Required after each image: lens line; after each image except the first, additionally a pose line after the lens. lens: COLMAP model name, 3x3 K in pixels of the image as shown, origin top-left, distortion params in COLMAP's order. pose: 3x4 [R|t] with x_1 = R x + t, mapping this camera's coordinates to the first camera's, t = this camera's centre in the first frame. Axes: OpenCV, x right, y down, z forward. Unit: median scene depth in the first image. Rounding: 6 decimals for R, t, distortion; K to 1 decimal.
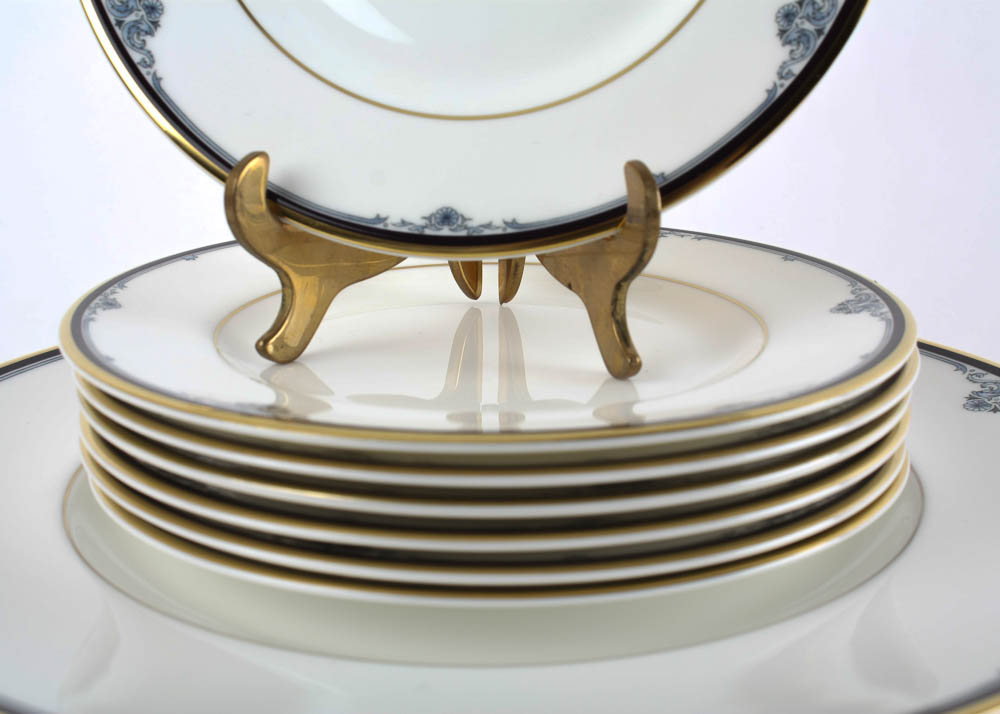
lens RADIAL K [[1633.8, 0, 464.9], [0, 1633.8, 326.6], [0, 0, 1]] dist [-0.021570, 0.000000]
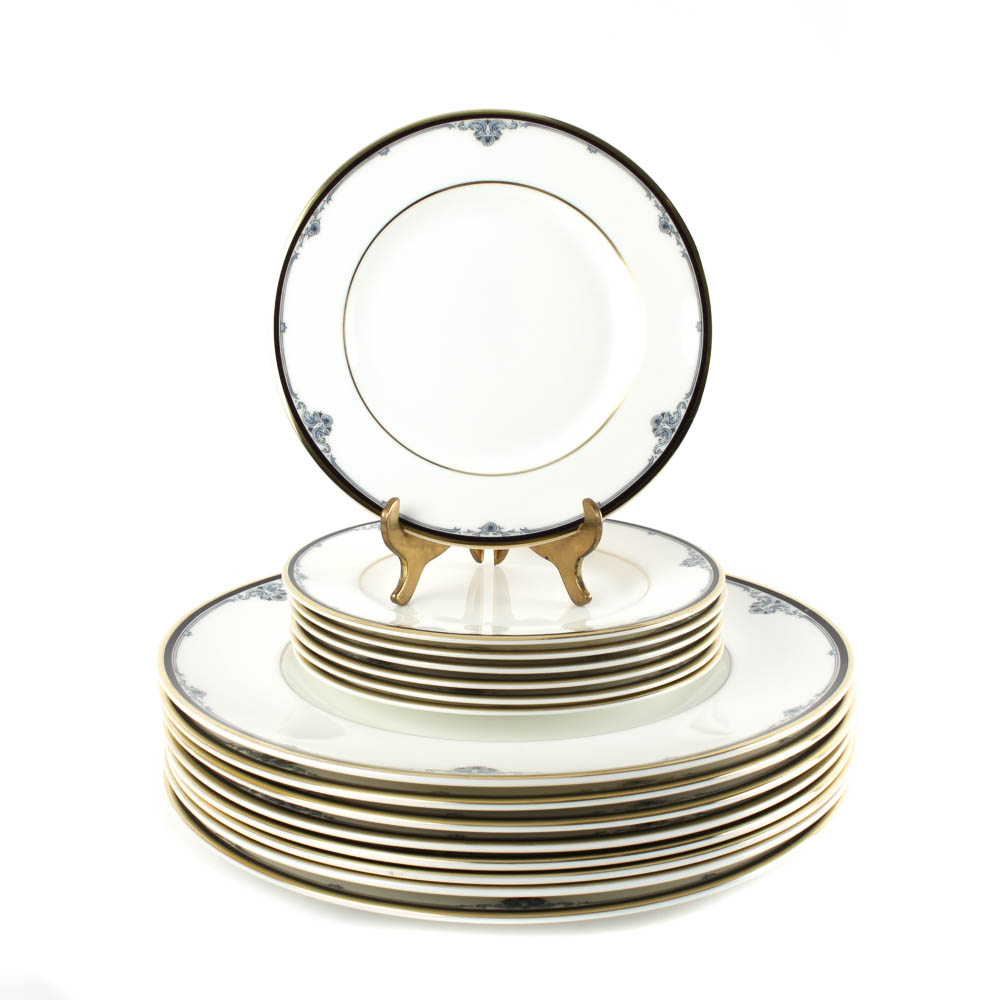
lens RADIAL K [[1585.0, 0, 500.3], [0, 1585.0, 508.8], [0, 0, 1]] dist [0.047588, 0.000000]
pose [[0.988676, -0.034253, 0.146106, -0.276251], [0.037381, 0.999126, -0.018719, -0.053015], [-0.145337, 0.023969, 0.989092, -0.882786]]
